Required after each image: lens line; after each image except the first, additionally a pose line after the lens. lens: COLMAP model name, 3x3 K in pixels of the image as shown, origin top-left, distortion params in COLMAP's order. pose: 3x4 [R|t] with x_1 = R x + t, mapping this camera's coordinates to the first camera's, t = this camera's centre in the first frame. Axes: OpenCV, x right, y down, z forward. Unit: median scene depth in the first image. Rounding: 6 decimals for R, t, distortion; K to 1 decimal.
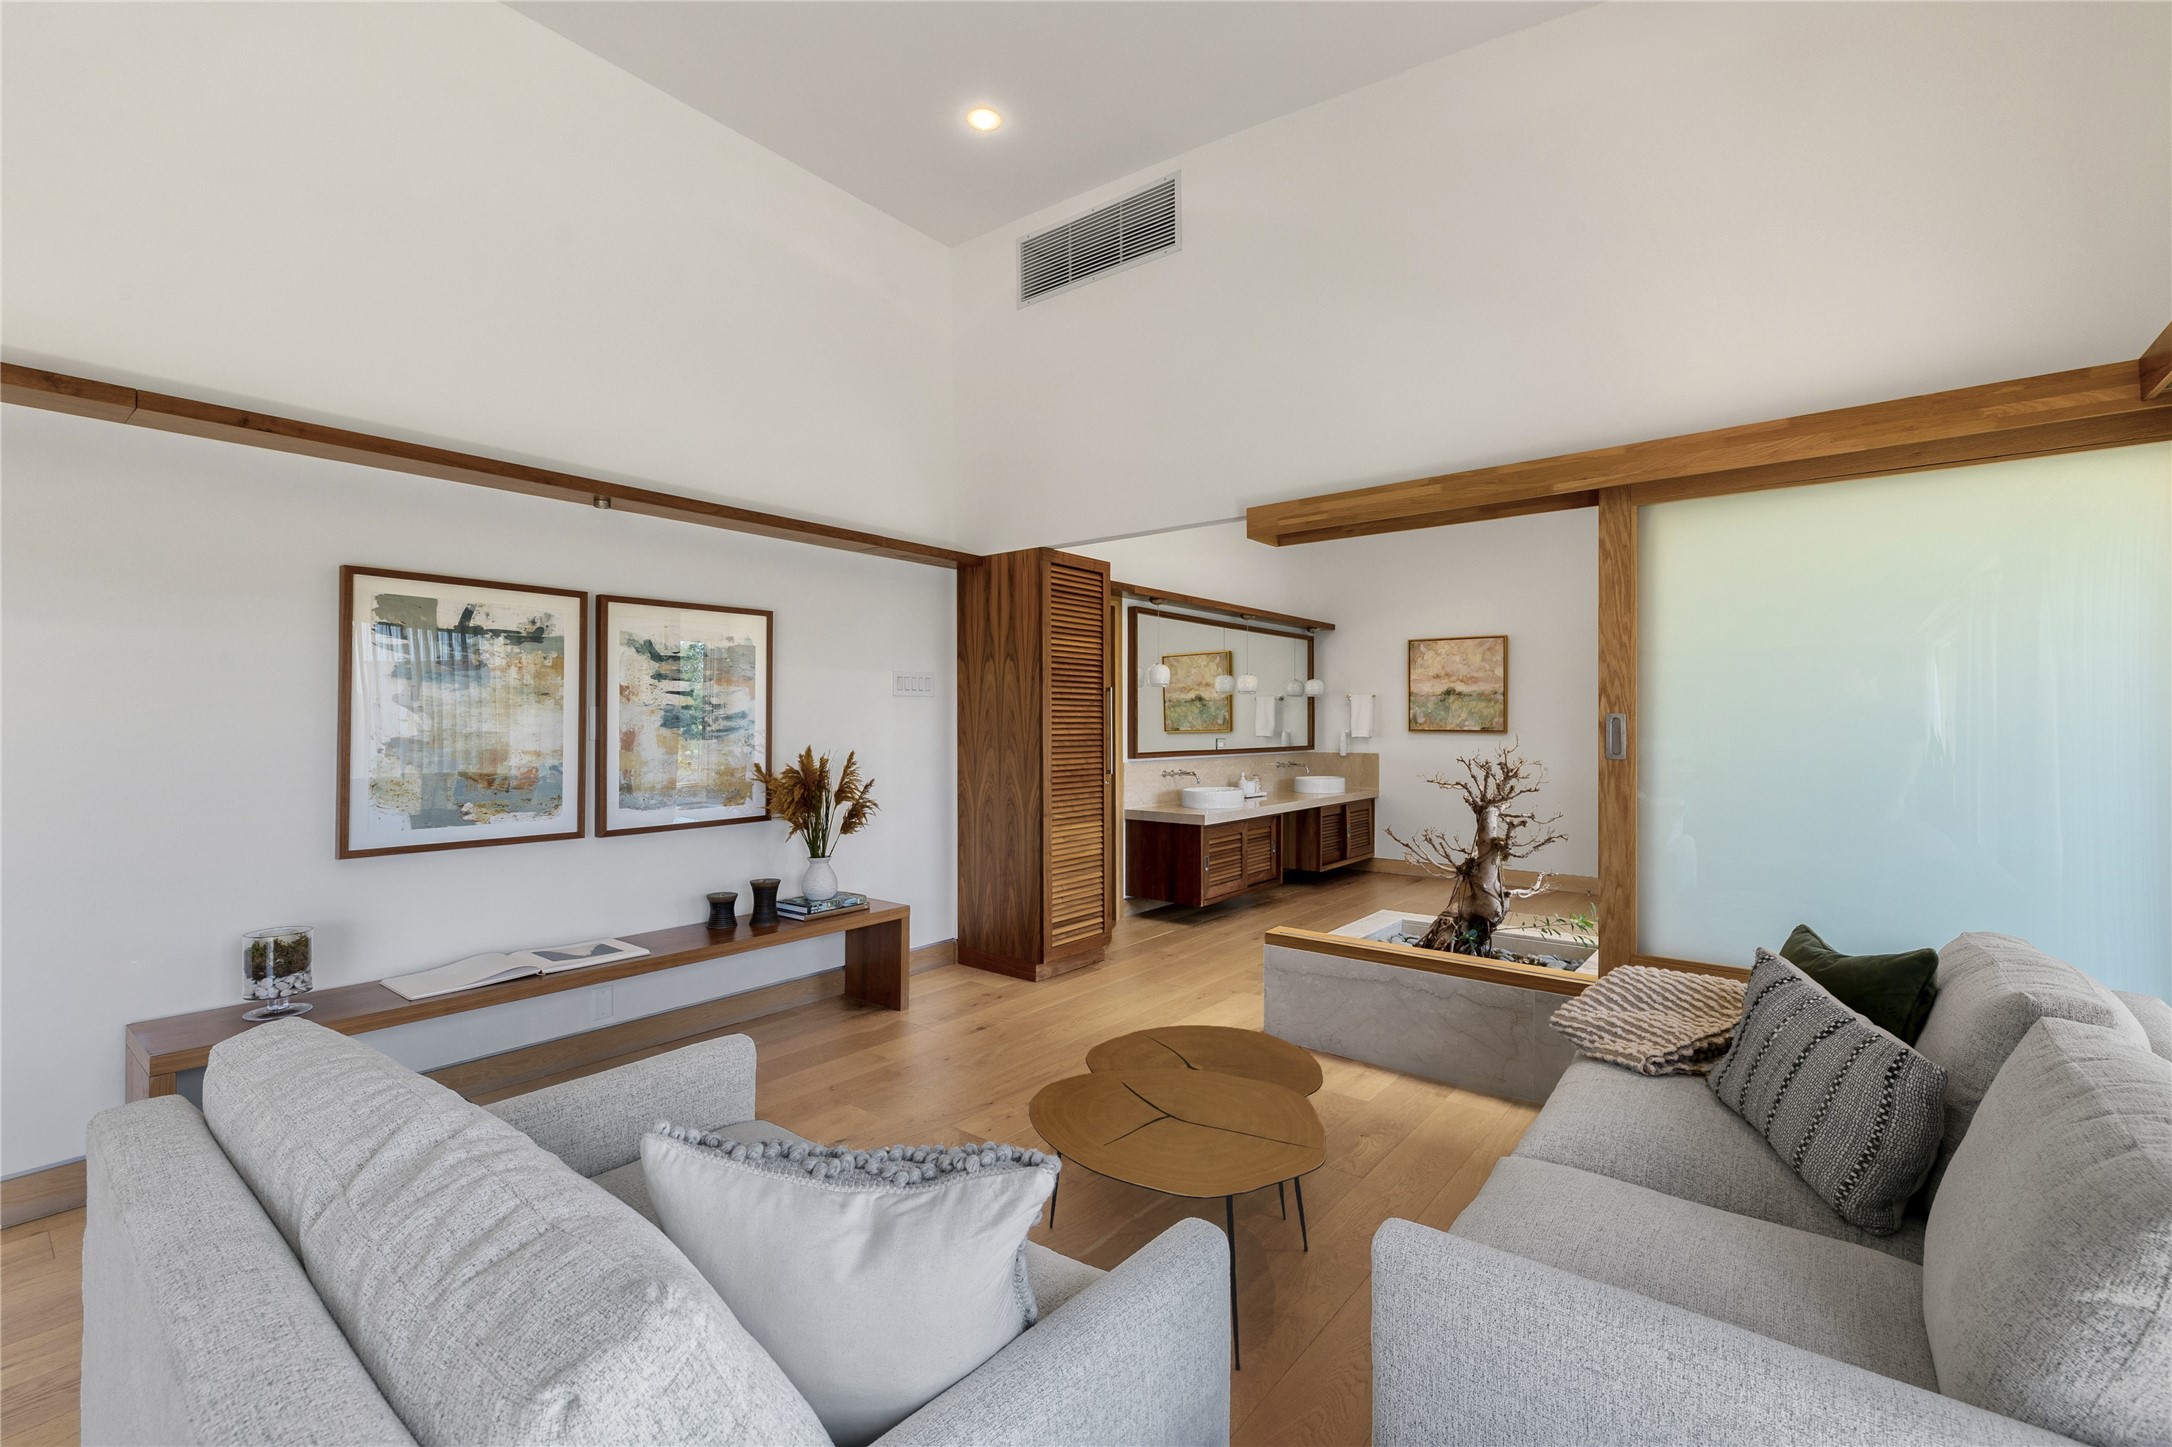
lens RADIAL K [[938.5, 0, 1064.4], [0, 938.5, 720.6], [0, 0, 1]] dist [0.005034, -0.000391]
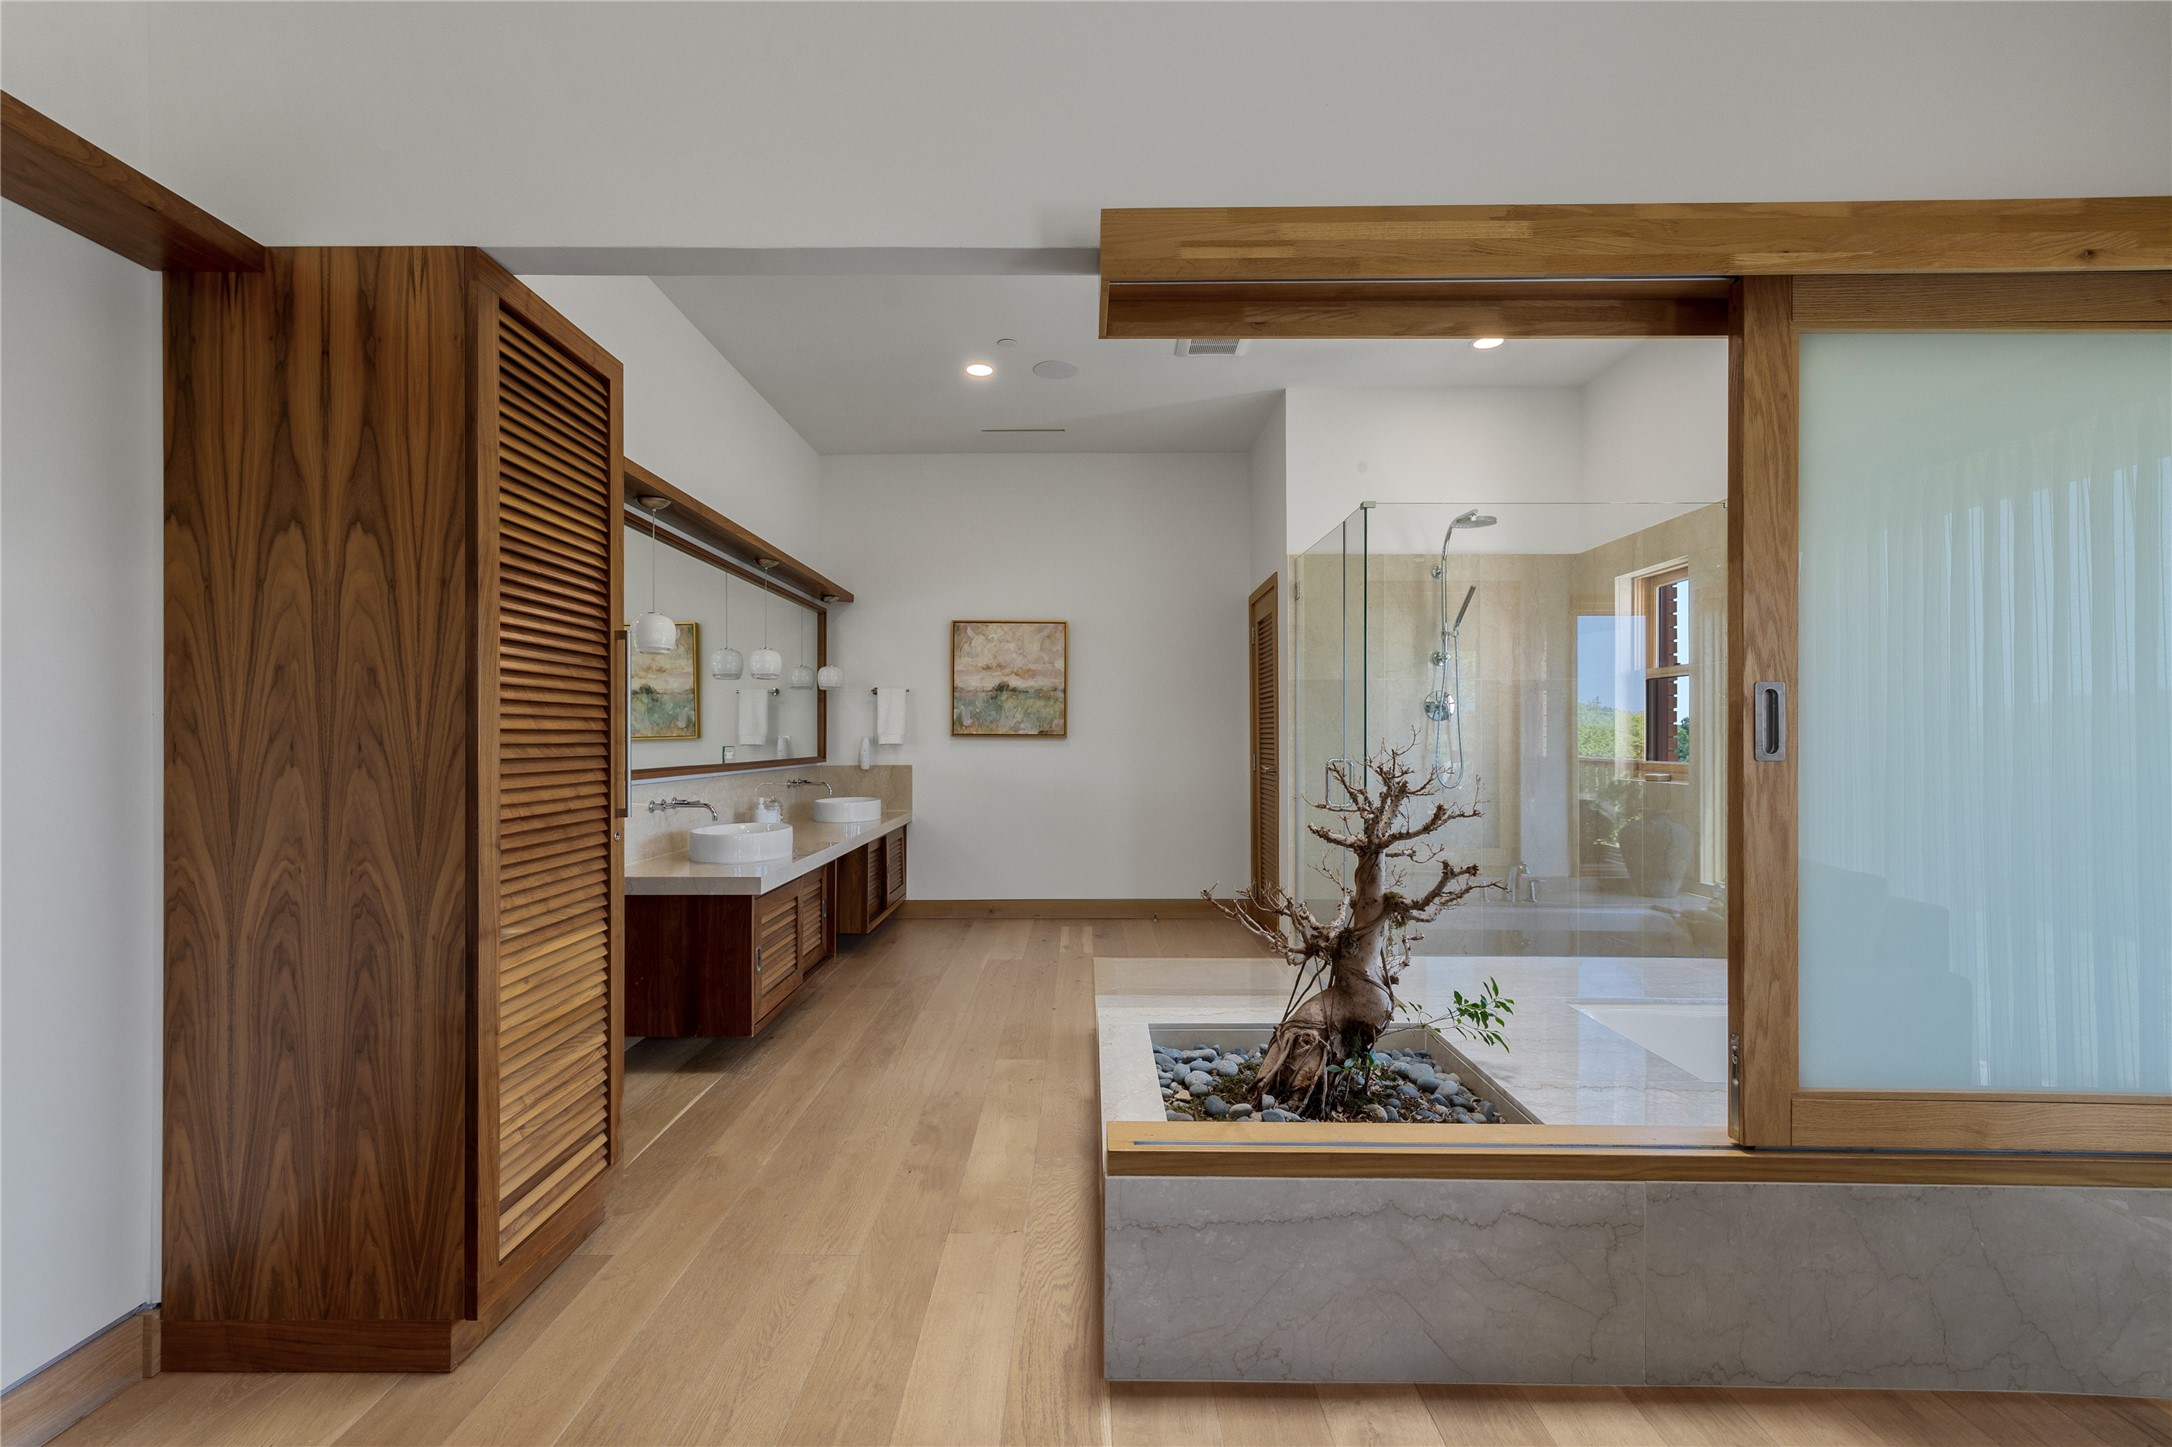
lens RADIAL K [[938.5, 0, 1082.5], [0, 938.5, 732.2], [0, 0, 1]] dist [0.005034, -0.000391]
pose [[0.777565, 0.002515, 0.628798, -0.070417], [-0.000970, 0.999996, -0.002799, 0.016426], [-0.628802, 0.001566, 0.777564, 0.519207]]
